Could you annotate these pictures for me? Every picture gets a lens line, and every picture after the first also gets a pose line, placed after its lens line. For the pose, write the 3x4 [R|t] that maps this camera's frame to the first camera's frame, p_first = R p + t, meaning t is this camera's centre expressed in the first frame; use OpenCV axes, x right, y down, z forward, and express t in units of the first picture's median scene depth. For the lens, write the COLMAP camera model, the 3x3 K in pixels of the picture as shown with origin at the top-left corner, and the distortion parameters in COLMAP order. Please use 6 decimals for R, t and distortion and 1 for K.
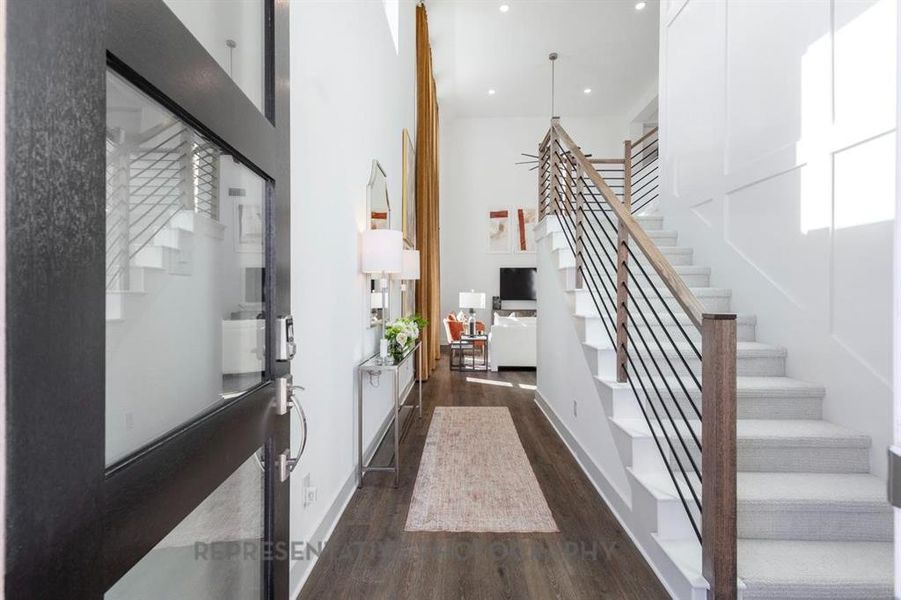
lens RADIAL K [[406.1, 0, 451.6], [0, 406.1, 296.4], [0, 0, 1]] dist [0.004732, -0.000613]
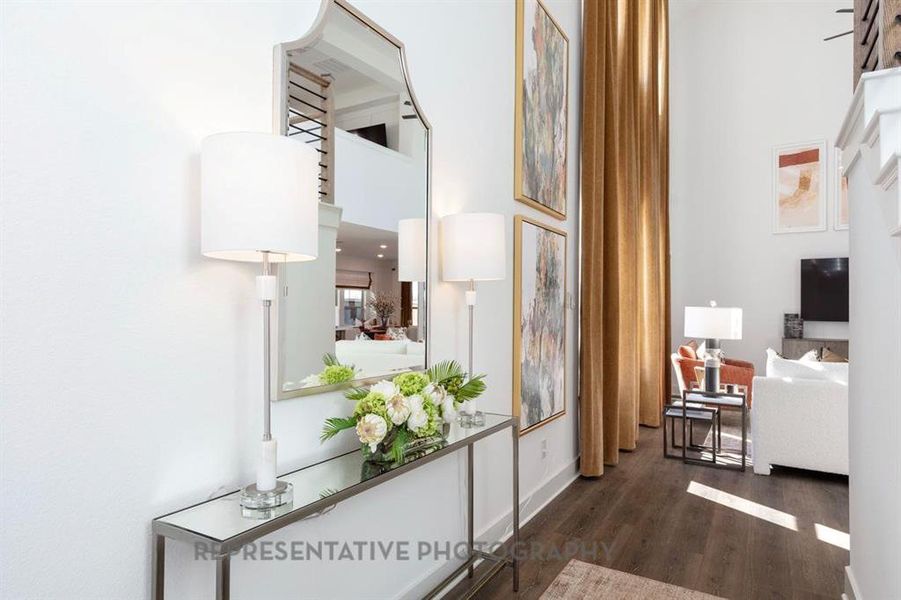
lens RADIAL K [[524.4, 0, 450.6], [0, 524.4, 304.1], [0, 0, 1]] dist [-0.000043, 0.000201]
pose [[0.870143, 0.000067, -0.492799, 0.088563], [-0.005348, 0.999942, -0.009309, -0.005447], [0.492770, 0.010736, 0.870093, 0.282968]]
